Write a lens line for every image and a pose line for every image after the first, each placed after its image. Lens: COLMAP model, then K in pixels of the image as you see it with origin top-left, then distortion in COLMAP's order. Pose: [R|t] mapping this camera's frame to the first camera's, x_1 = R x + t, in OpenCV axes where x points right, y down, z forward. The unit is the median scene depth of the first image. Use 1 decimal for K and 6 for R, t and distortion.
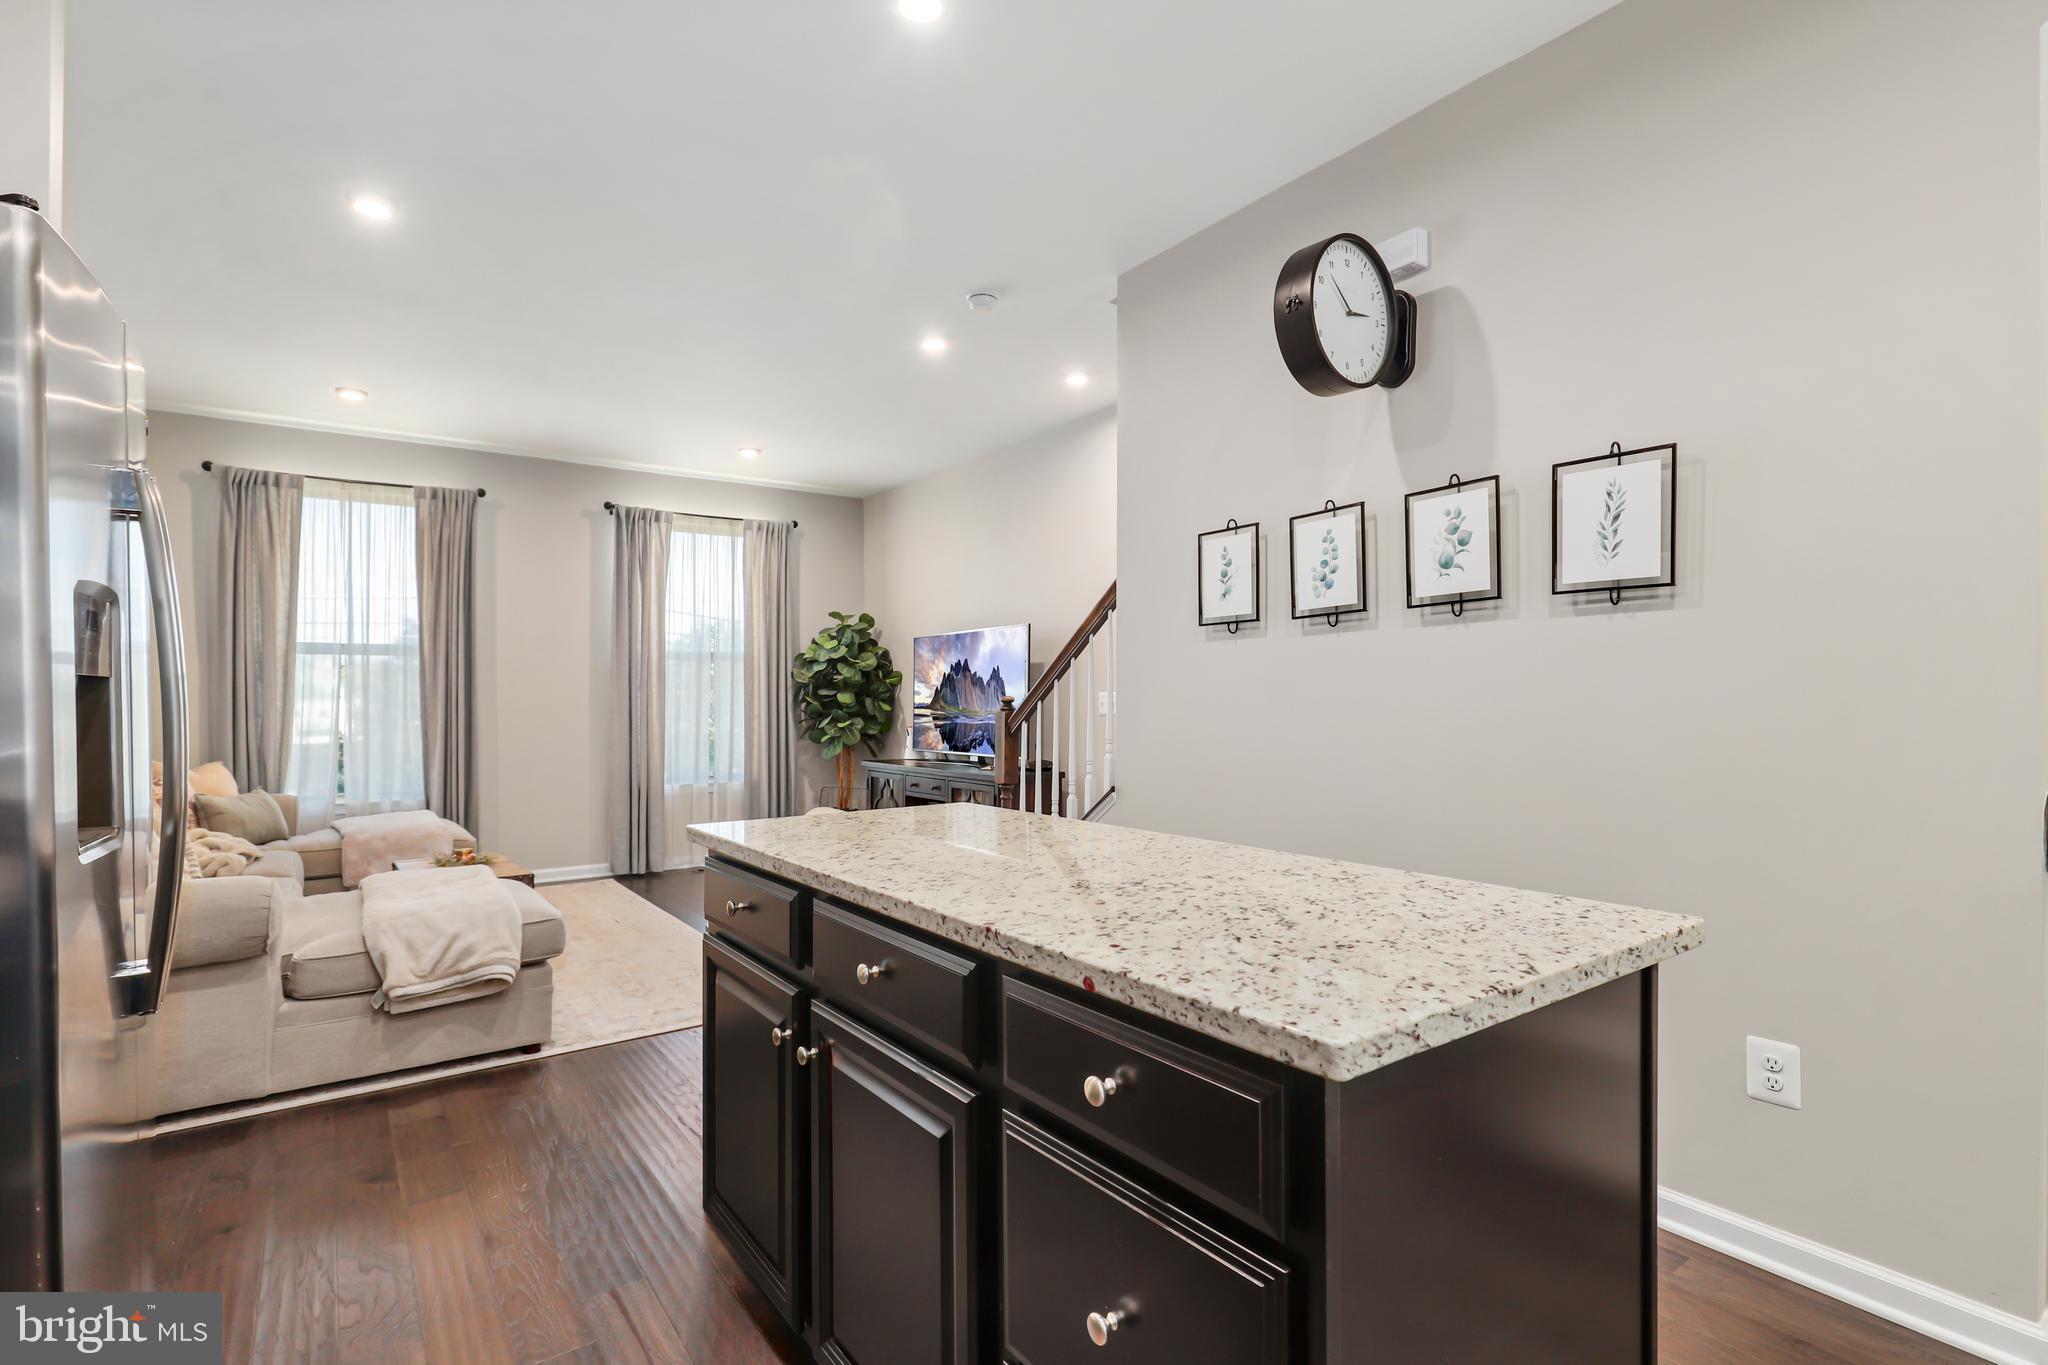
lens RADIAL K [[952.6, 0, 970.2], [0, 952.6, 681.5], [0, 0, 1]] dist [-0.001341, 0.000959]
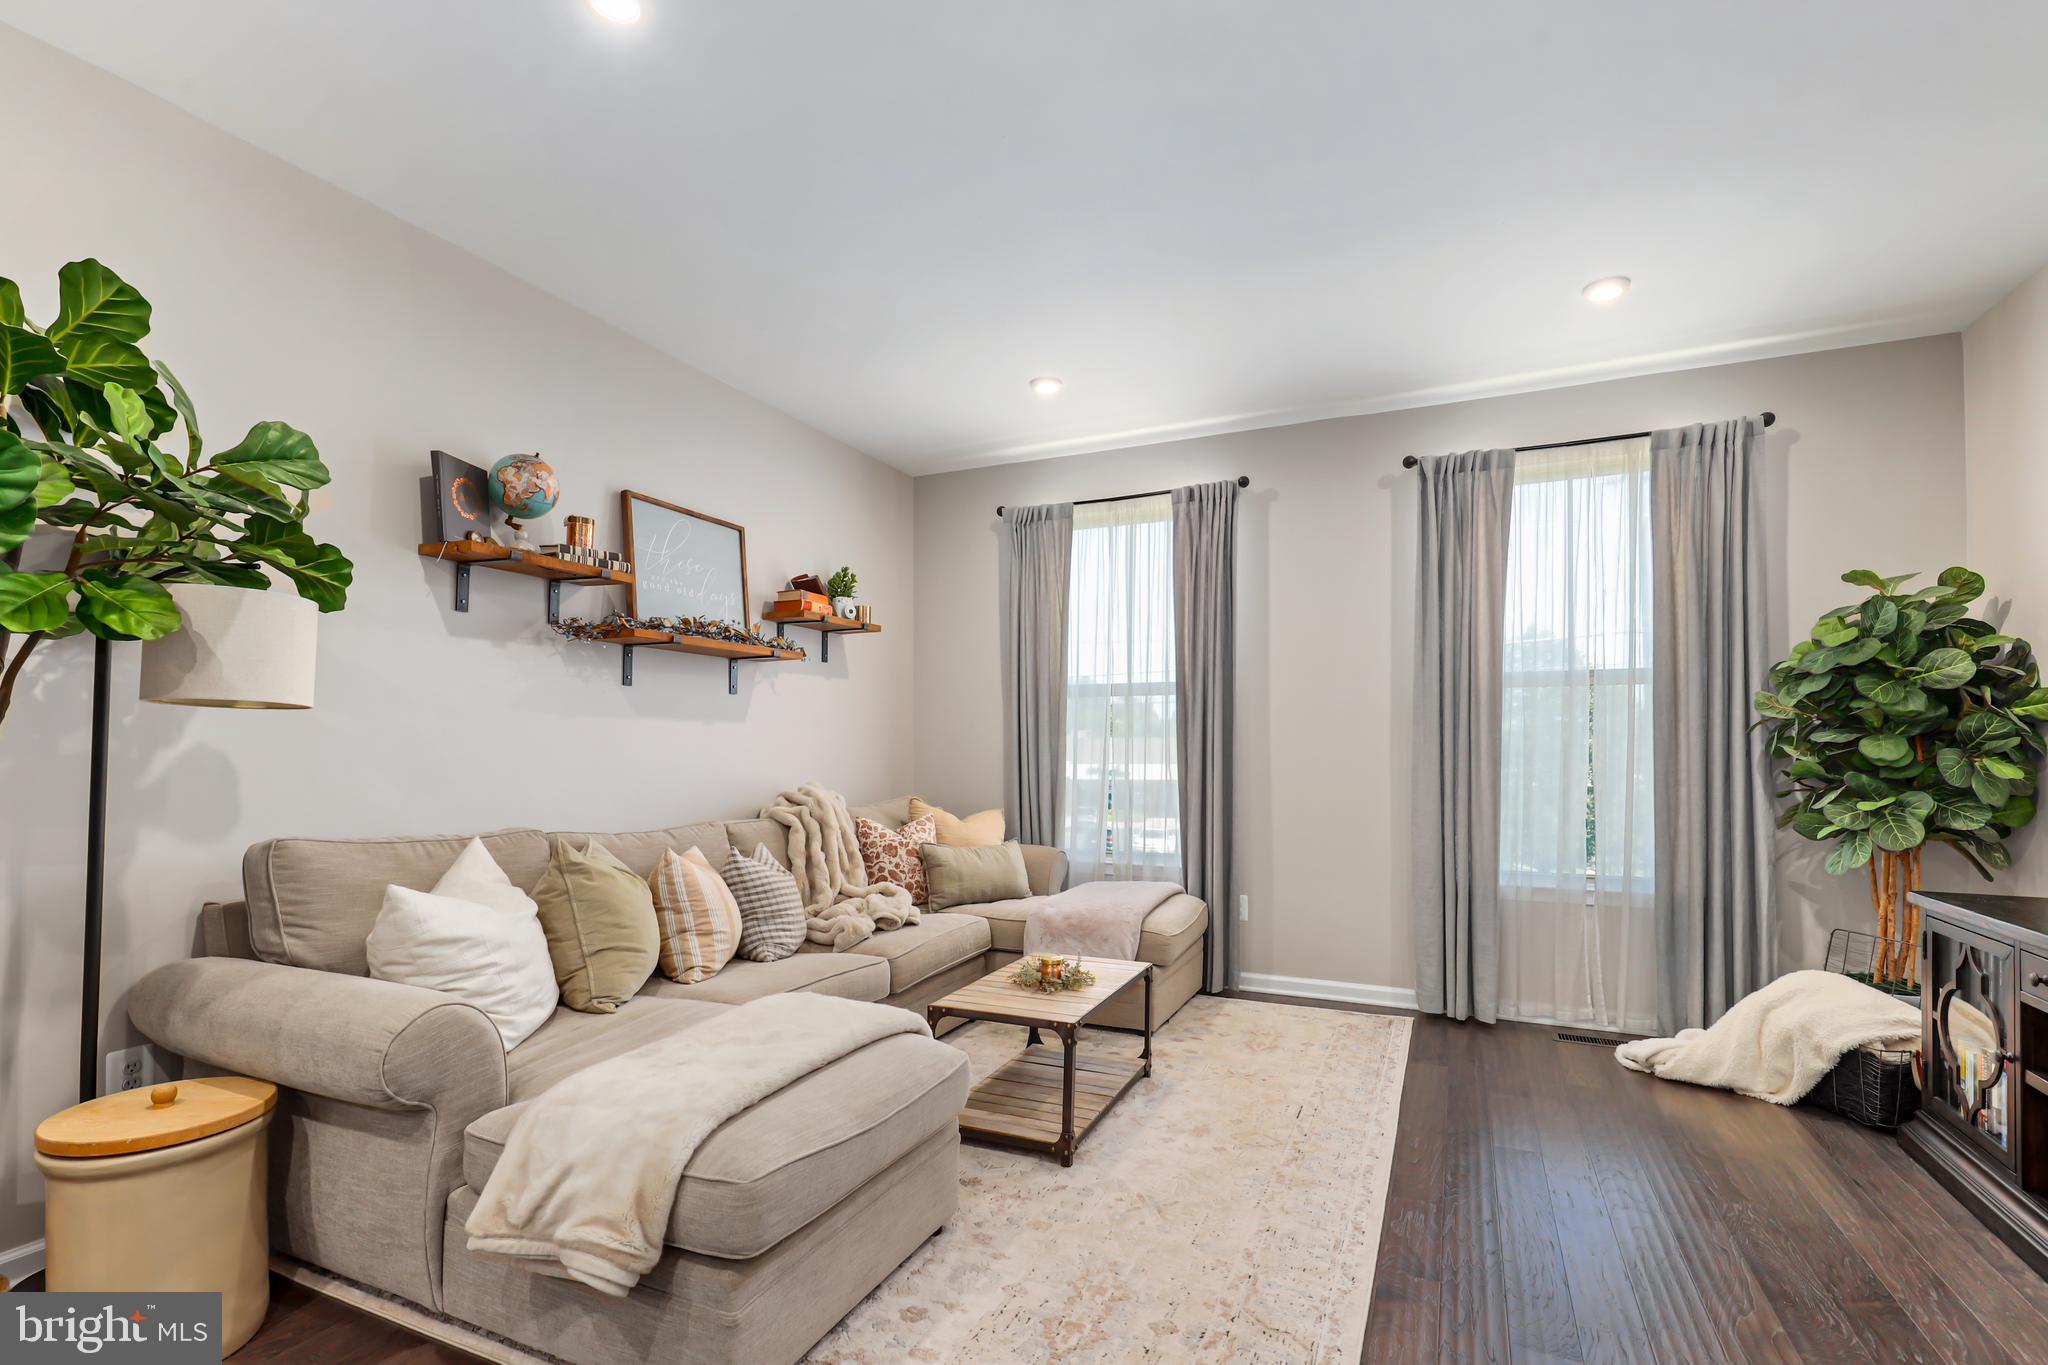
lens RADIAL K [[899.8, 0, 1052.0], [0, 899.8, 747.9], [0, 0, 1]] dist [-0.003809, -0.000001]
pose [[0.531324, 0.005591, -0.847150, 0.024919], [0.009787, 0.999871, 0.012737, 0.007484], [0.847112, -0.015059, 0.531200, 0.443138]]
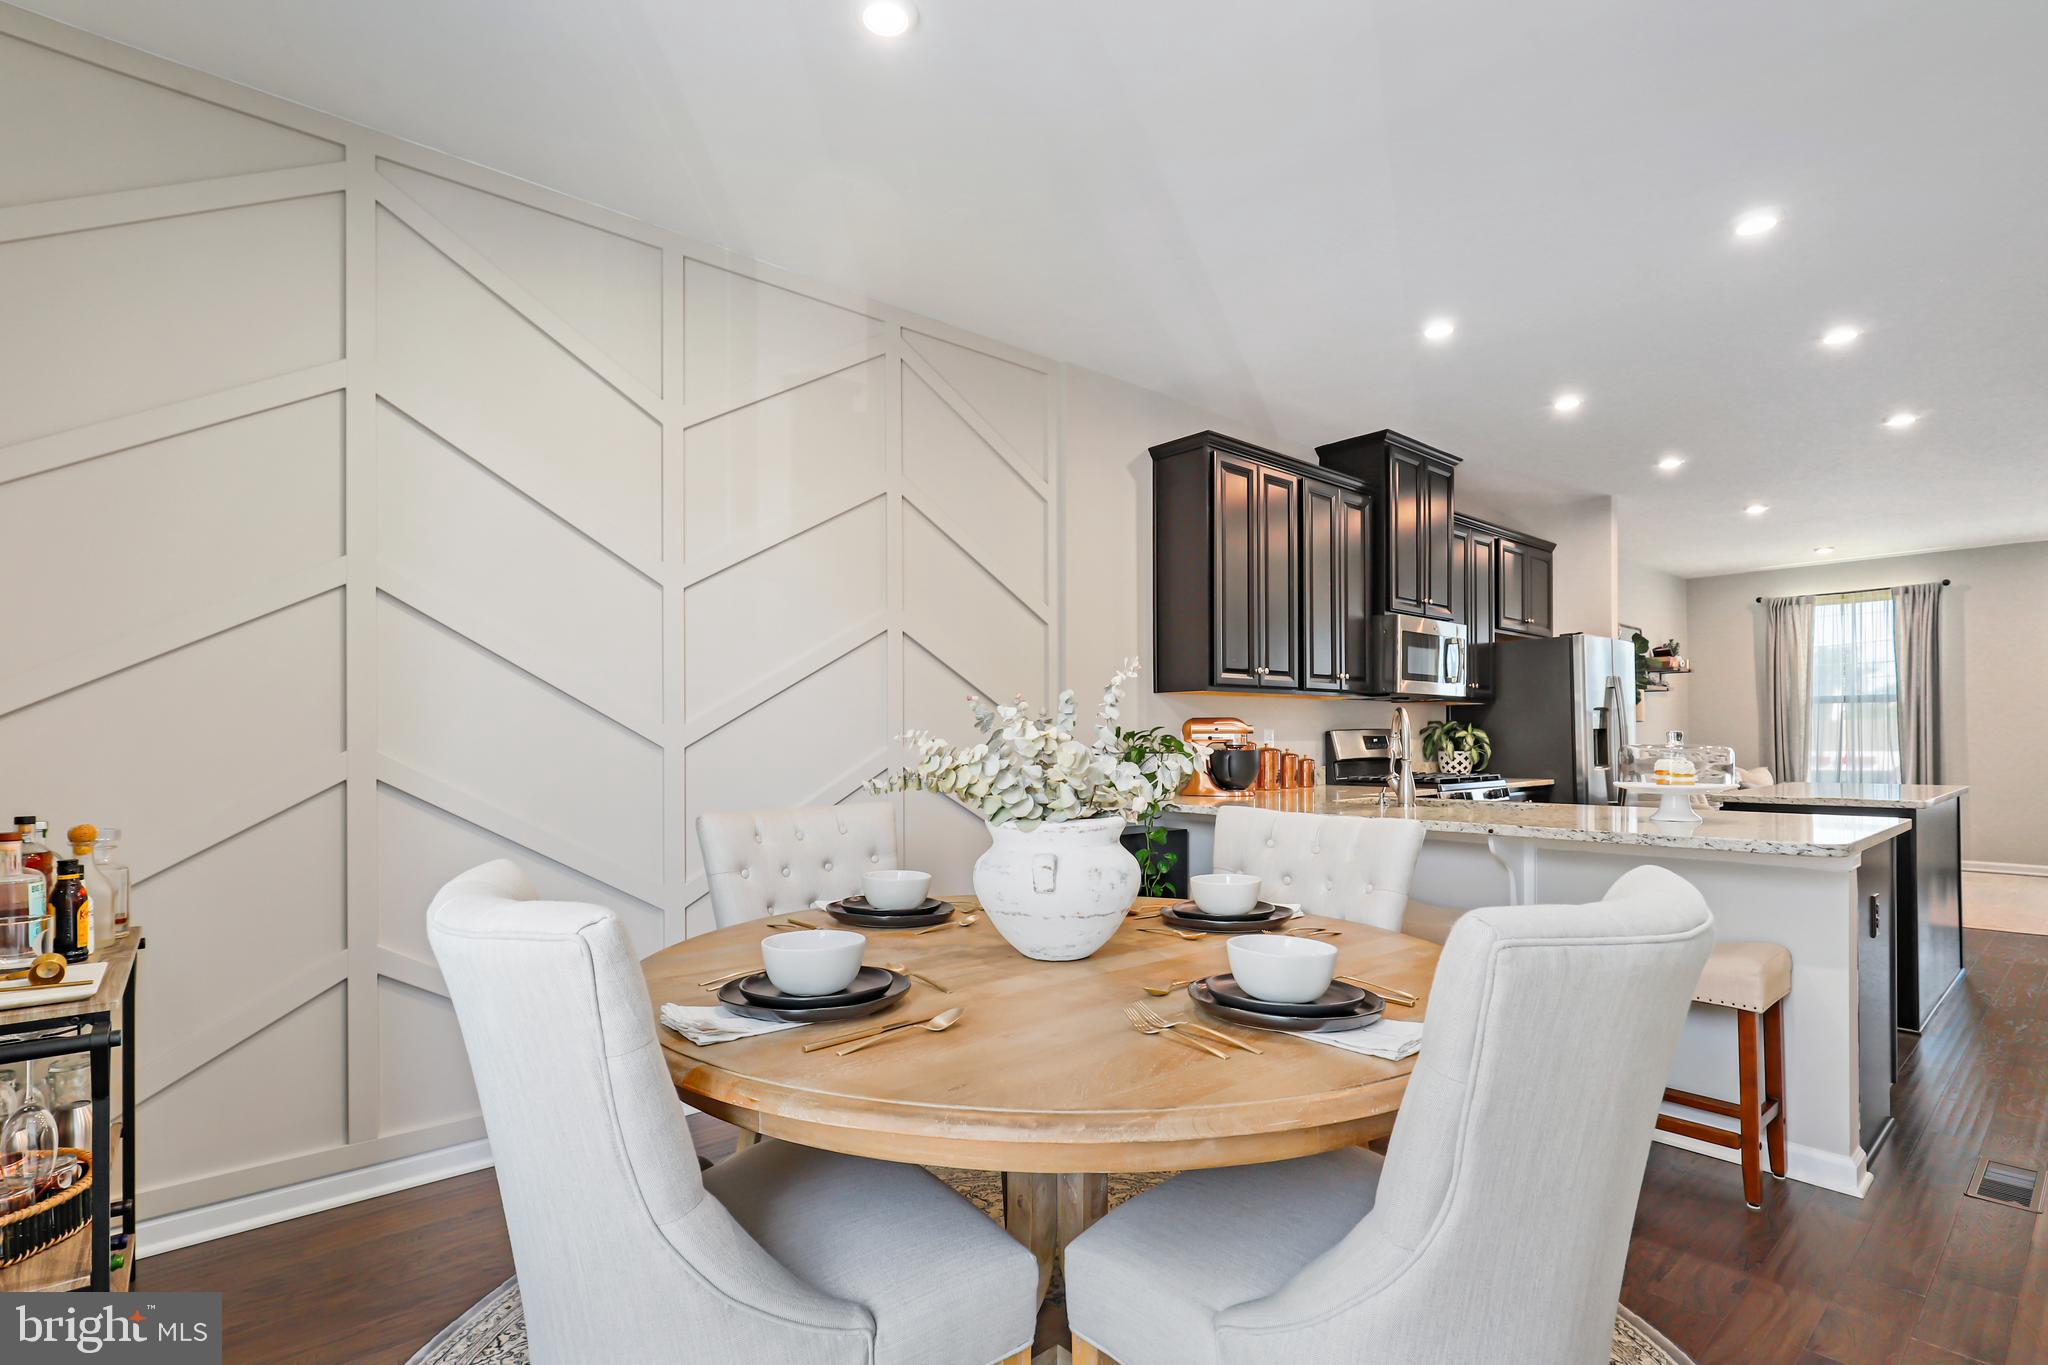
lens RADIAL K [[952.6, 0, 1067.6], [0, 952.6, 731.2], [0, 0, 1]] dist [-0.001341, 0.000959]
pose [[0.136038, -0.000436, -0.990704, 0.636811], [0.019654, 0.999804, 0.002258, -0.009654], [0.990509, -0.019779, 0.136019, -0.424451]]
